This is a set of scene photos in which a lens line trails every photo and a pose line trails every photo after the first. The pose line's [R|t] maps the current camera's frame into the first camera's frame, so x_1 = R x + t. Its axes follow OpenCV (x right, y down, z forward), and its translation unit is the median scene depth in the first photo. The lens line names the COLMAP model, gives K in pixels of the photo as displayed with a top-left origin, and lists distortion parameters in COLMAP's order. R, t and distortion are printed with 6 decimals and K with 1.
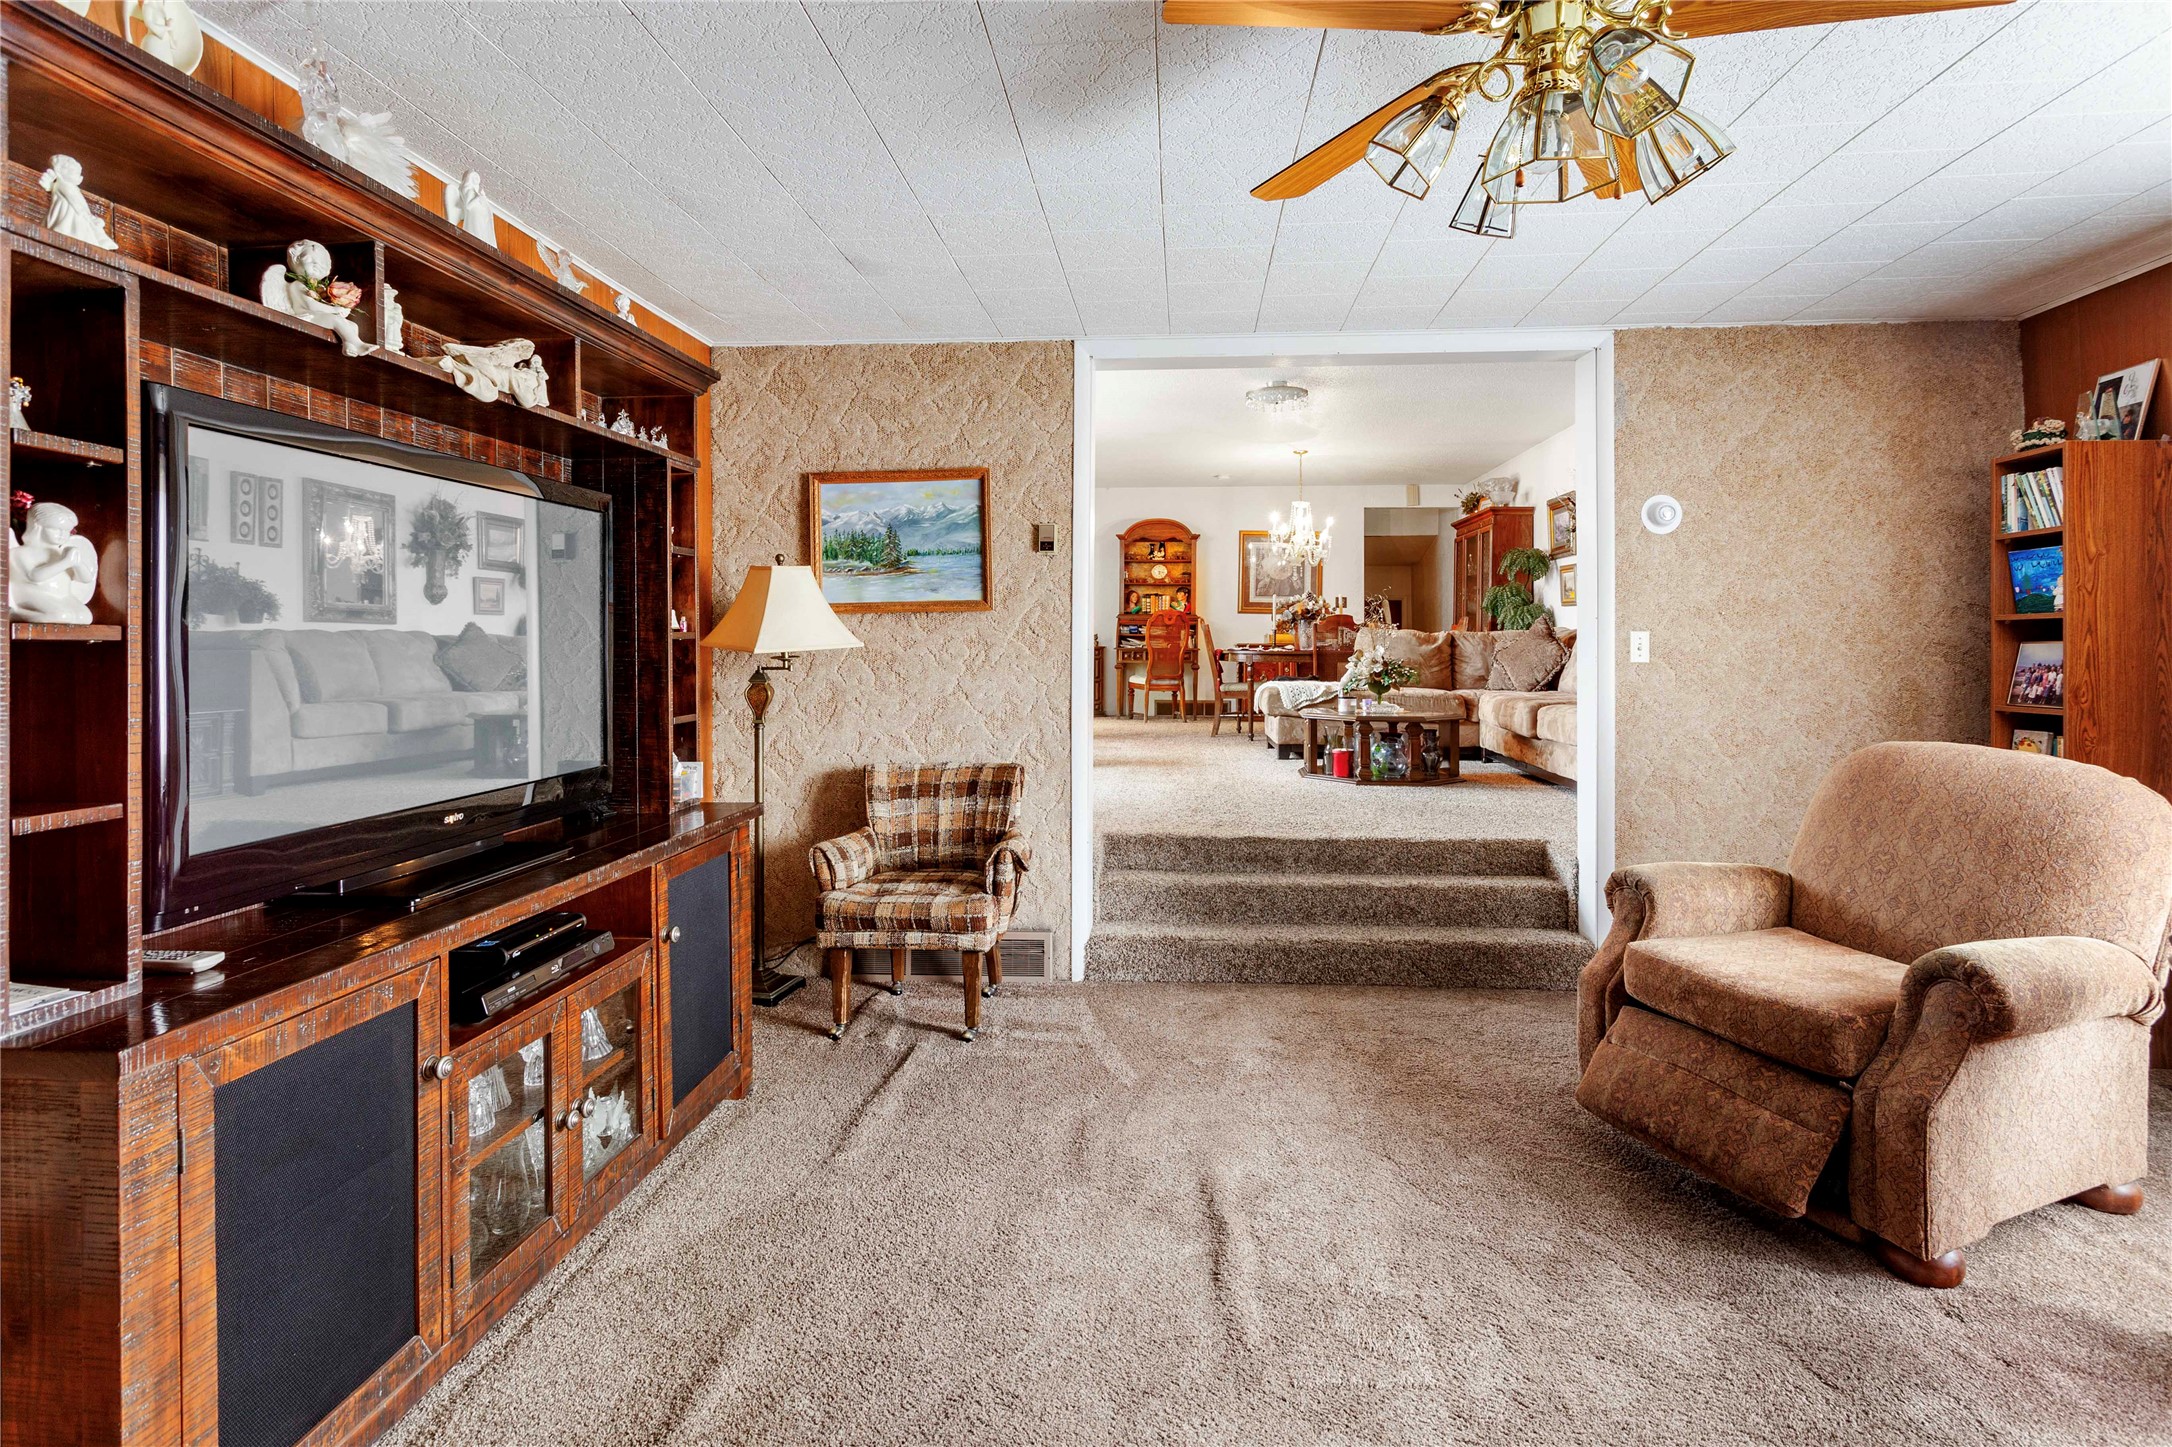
lens RADIAL K [[1084.8, 0, 1080.8], [0, 1084.8, 630.6], [0, 0, 1]] dist [0.002522, 0.001454]
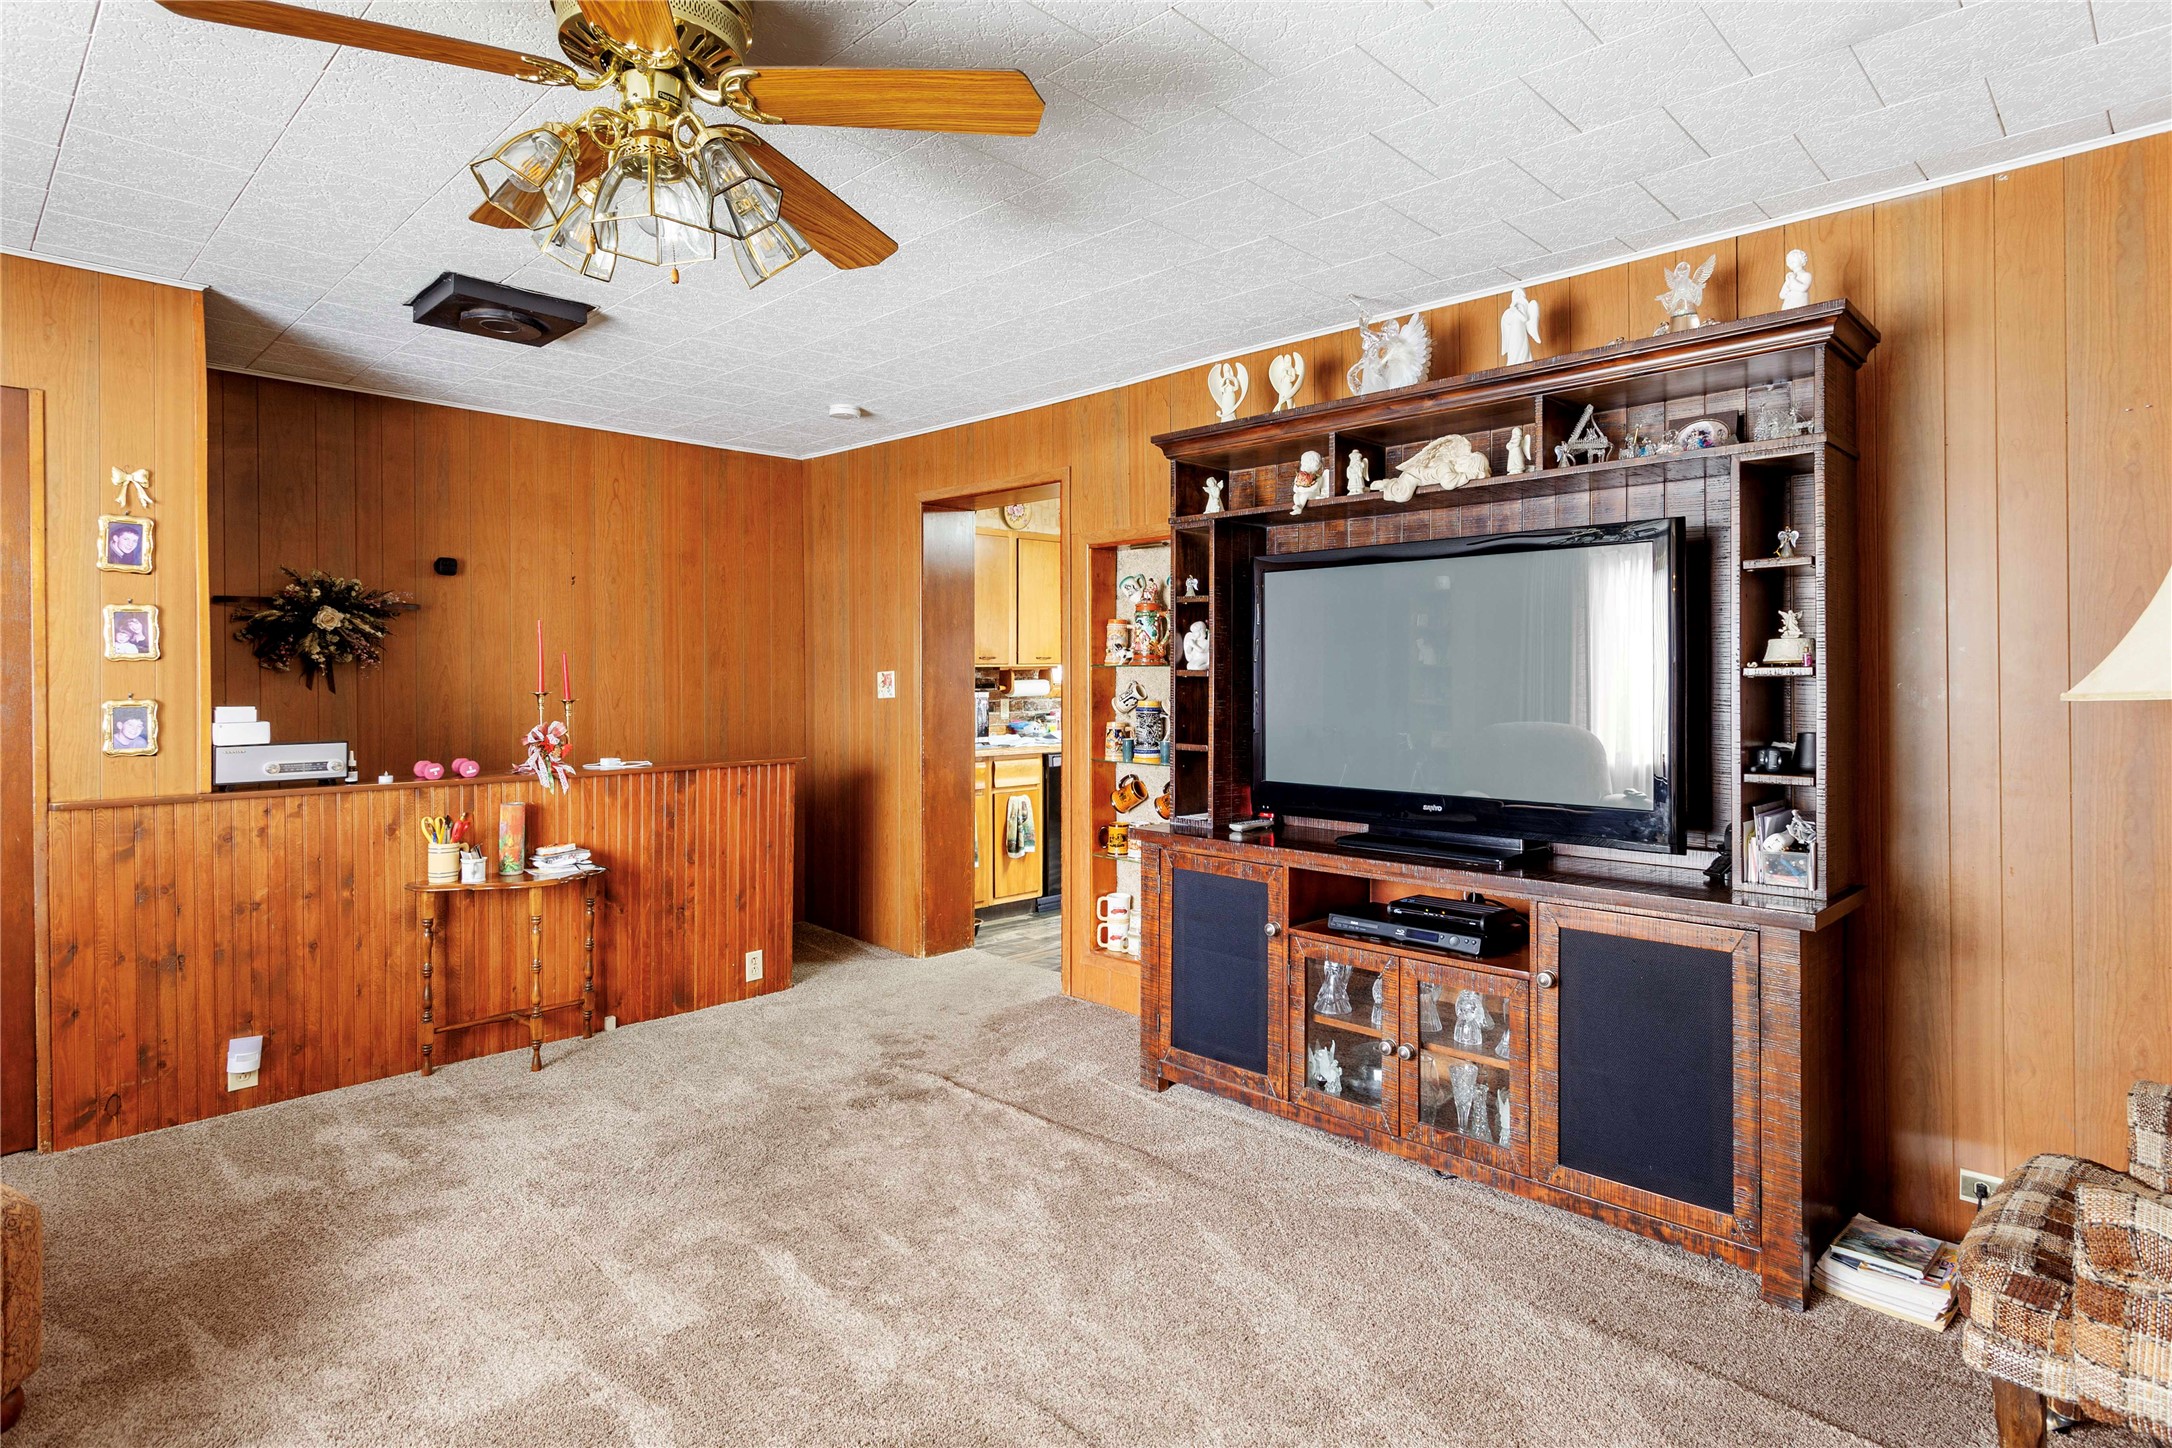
lens RADIAL K [[1130.3, 0, 1082.6], [0, 1130.3, 658.3], [0, 0, 1]] dist [0.002424, 0.001416]
pose [[-0.628406, -0.005879, -0.777864, 0.266563], [0.008609, 0.999858, -0.014512, 0.000813], [0.777838, -0.015816, -0.628265, 0.518227]]
